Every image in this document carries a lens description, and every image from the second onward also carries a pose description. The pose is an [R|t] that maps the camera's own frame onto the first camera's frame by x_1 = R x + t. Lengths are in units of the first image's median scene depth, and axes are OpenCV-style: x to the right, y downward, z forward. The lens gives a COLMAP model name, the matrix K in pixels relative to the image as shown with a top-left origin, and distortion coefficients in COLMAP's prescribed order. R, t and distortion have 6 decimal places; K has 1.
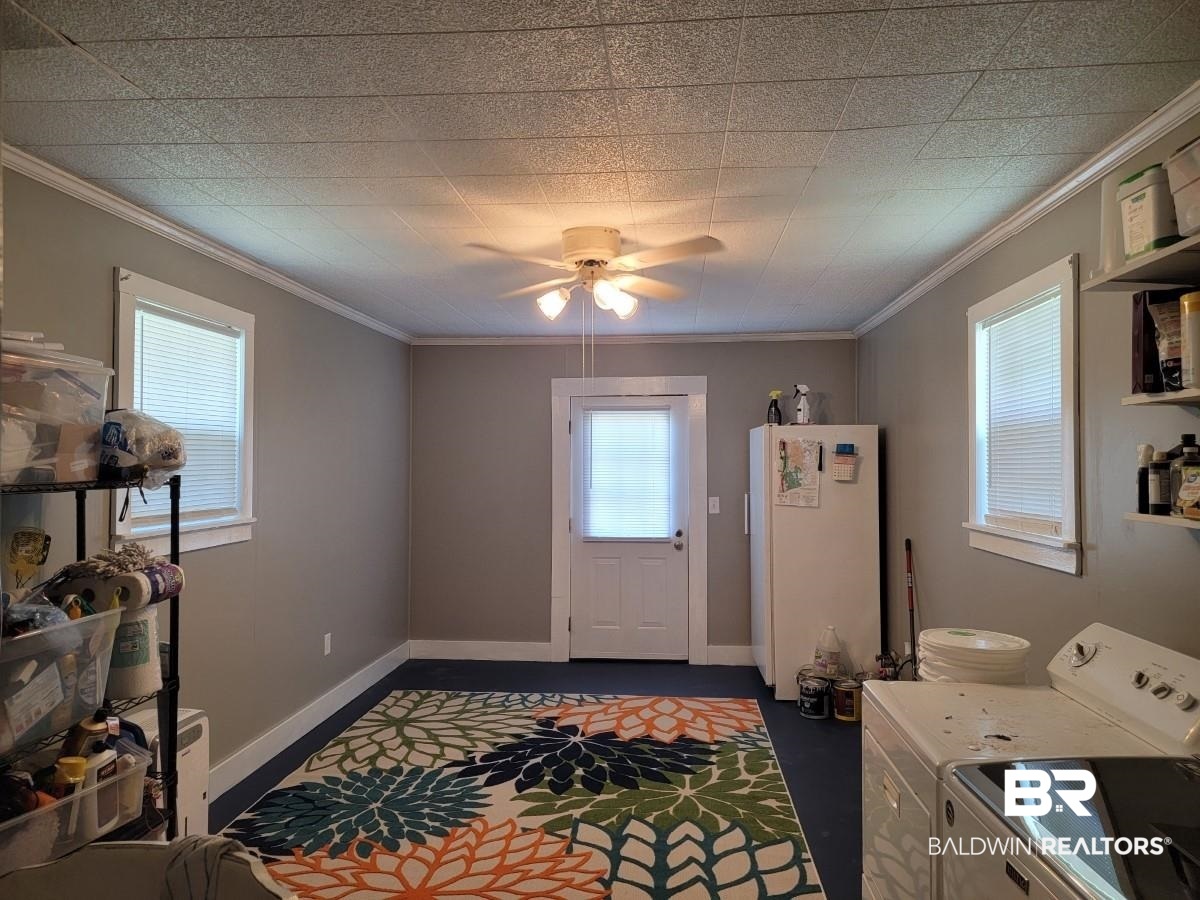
lens RADIAL K [[814.0, 0, 602.2], [0, 814.0, 449.7], [0, 0, 1]] dist [0.012180, 0.004403]
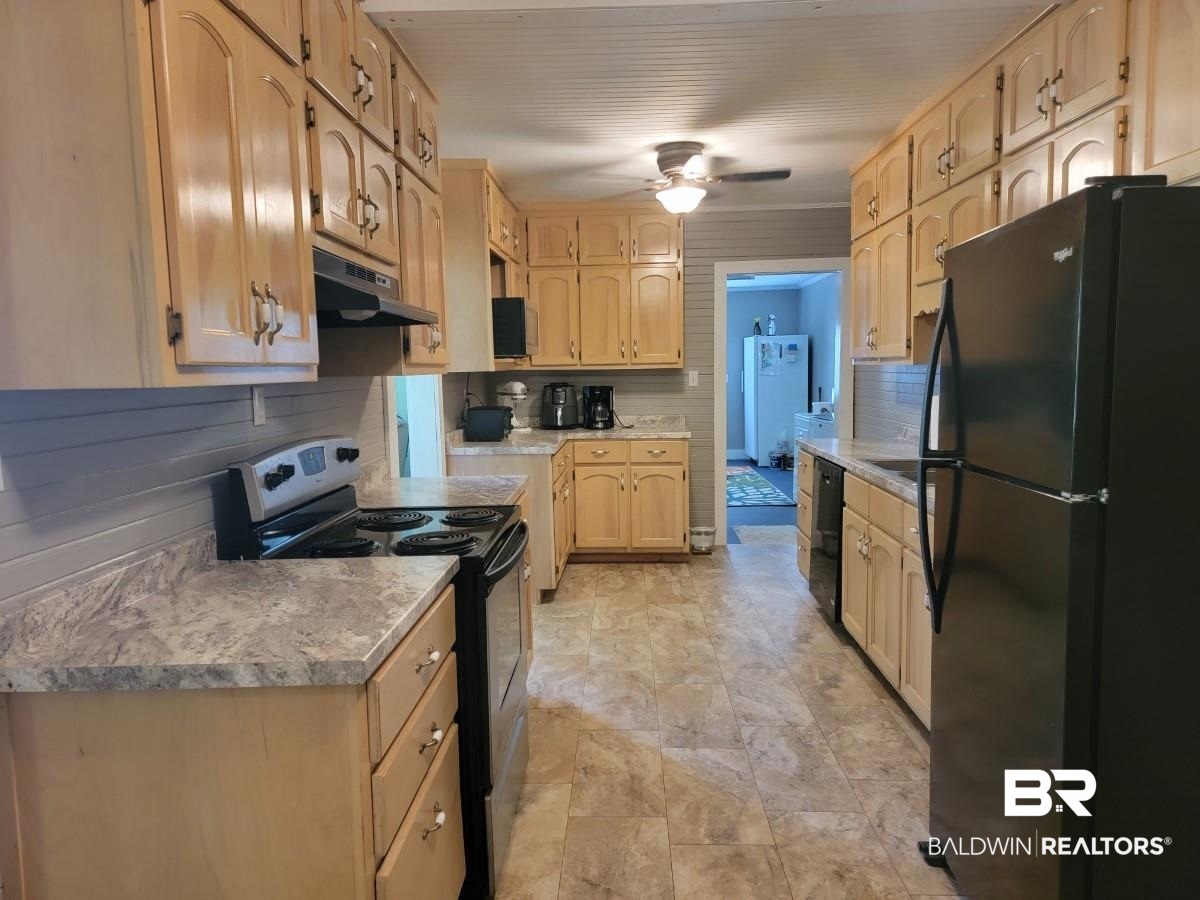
lens RADIAL K [[814.0, 0, 593.2], [0, 814.0, 452.6], [0, 0, 1]] dist [0.012180, 0.004403]
pose [[0.998966, -0.023545, 0.038889, -0.276290], [0.018919, 0.993147, 0.115327, 0.016147], [-0.041338, -0.114472, 0.992566, -0.997268]]
